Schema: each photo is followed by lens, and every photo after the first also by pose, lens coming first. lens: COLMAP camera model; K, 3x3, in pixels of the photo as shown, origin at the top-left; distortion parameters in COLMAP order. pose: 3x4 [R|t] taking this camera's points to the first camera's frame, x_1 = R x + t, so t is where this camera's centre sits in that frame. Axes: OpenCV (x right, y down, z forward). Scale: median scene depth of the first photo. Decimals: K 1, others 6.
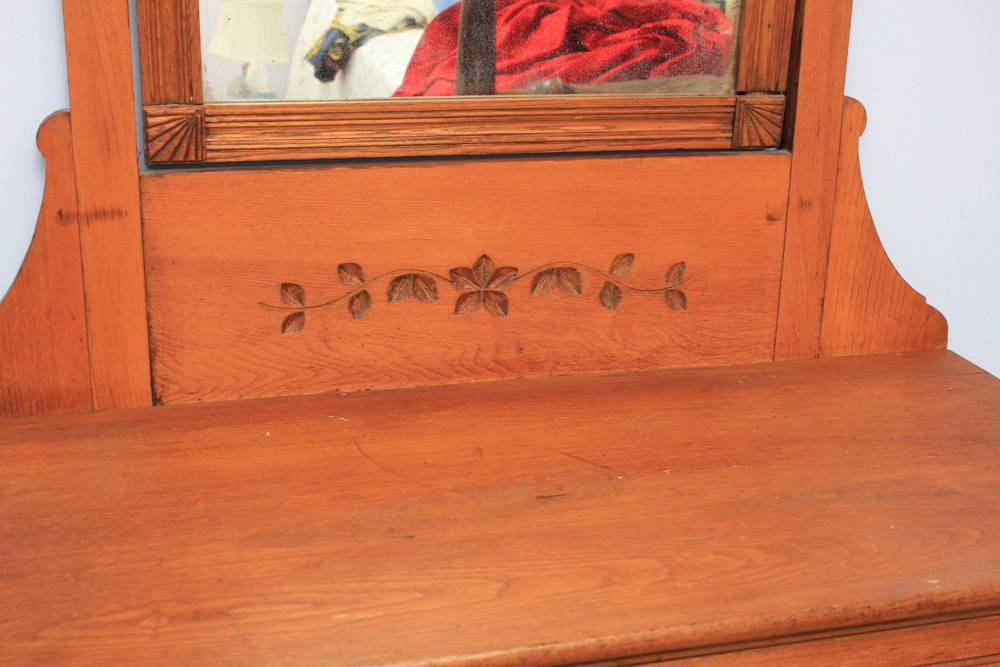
lens RADIAL K [[1332.1, 0, 498.0], [0, 1332.1, 342.3], [0, 0, 1]] dist [-0.050681, 0.000000]
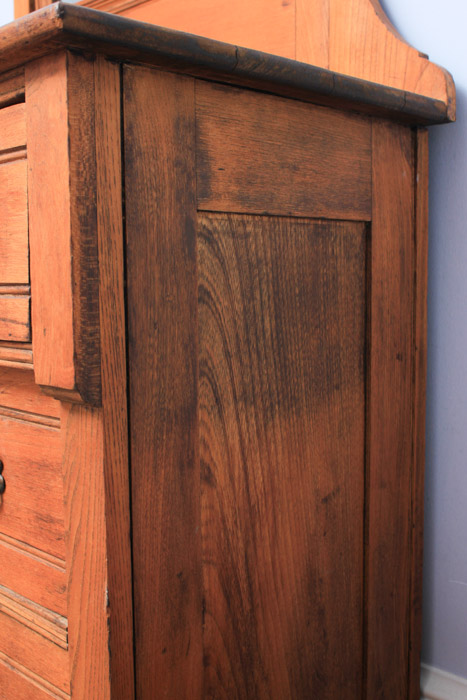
lens RADIAL K [[823.3, 0, 233.3], [0, 823.3, 345.2], [0, 0, 1]] dist [-0.070638, 0.000000]
pose [[0.474208, 0.041542, -0.879432, 0.934987], [-0.274247, 0.956158, -0.102714, 0.325549], [0.836609, 0.289890, 0.464811, 0.764112]]
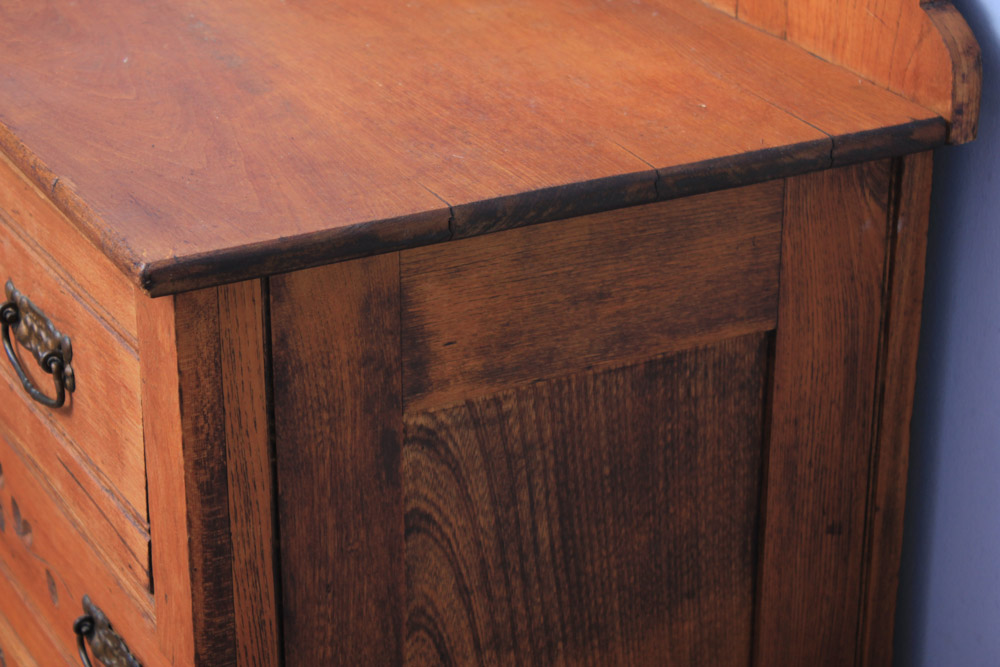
lens RADIAL K [[2394.3, 0, 497.7], [0, 2394.3, 335.3], [0, 0, 1]] dist [0.087533, 0.000000]
pose [[0.218457, 0.376798, -0.900167, 1.361128], [-0.326601, 0.897481, 0.296413, -0.159600], [0.919570, 0.229242, 0.319123, 0.673297]]
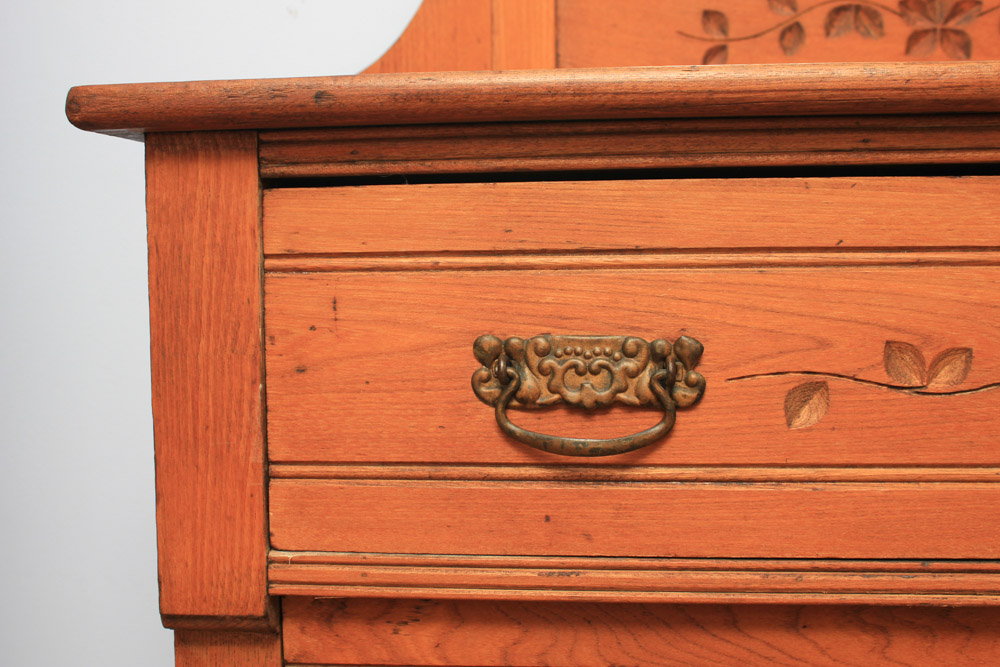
lens RADIAL K [[1251.8, 0, 500.3], [0, 1251.8, 334.9], [0, 0, 1]] dist [-0.065692, 0.000000]
pose [[0.937708, -0.011524, -0.347233, -0.002473], [-0.083565, 0.962627, -0.257616, 0.392647], [0.337225, 0.270585, 0.901700, 0.257703]]
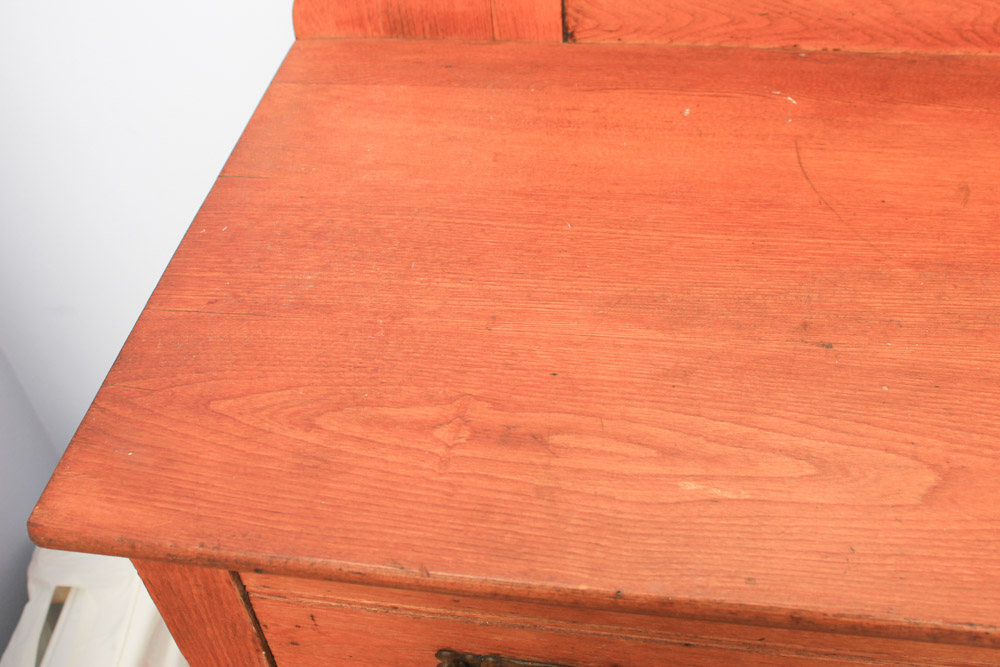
lens RADIAL K [[1091.2, 0, 501.8], [0, 1091.2, 330.4], [0, 0, 1]] dist [-0.073810, 0.000000]
pose [[0.905107, 0.232671, -0.355873, -0.015232], [-0.051209, 0.890547, 0.452000, -0.093756], [0.422089, -0.390884, 0.817955, 0.369052]]
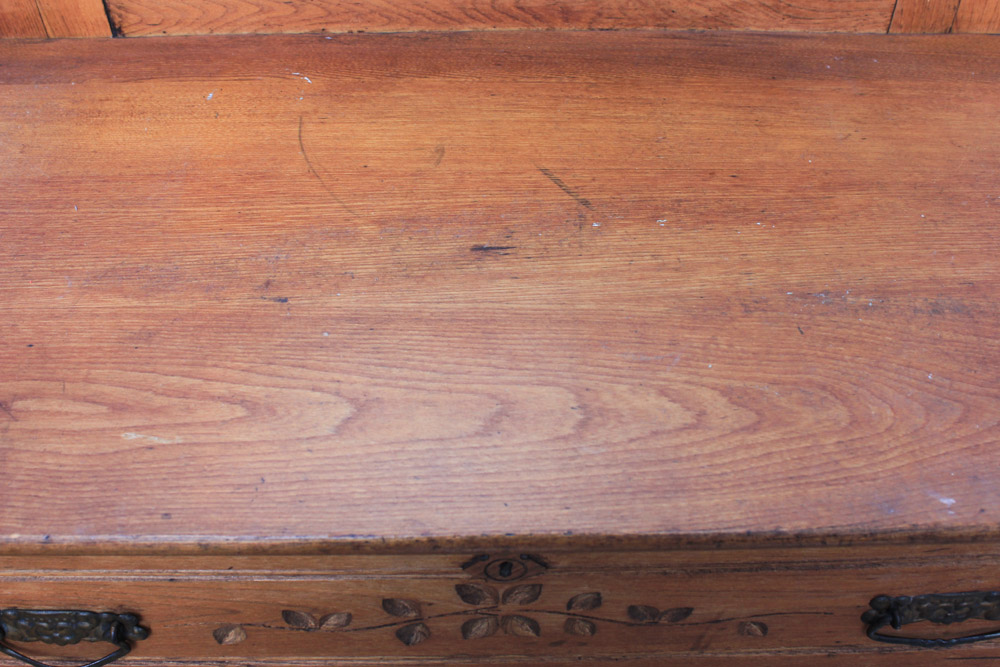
lens RADIAL K [[1033.6, 0, 499.4], [0, 1033.6, 313.7], [0, 0, 1]] dist [-0.081253, 0.000000]
pose [[0.967784, 0.162473, -0.192348, 0.145216], [-0.059610, 0.890073, 0.451904, -0.107343], [0.244626, -0.425880, 0.871083, 0.401229]]
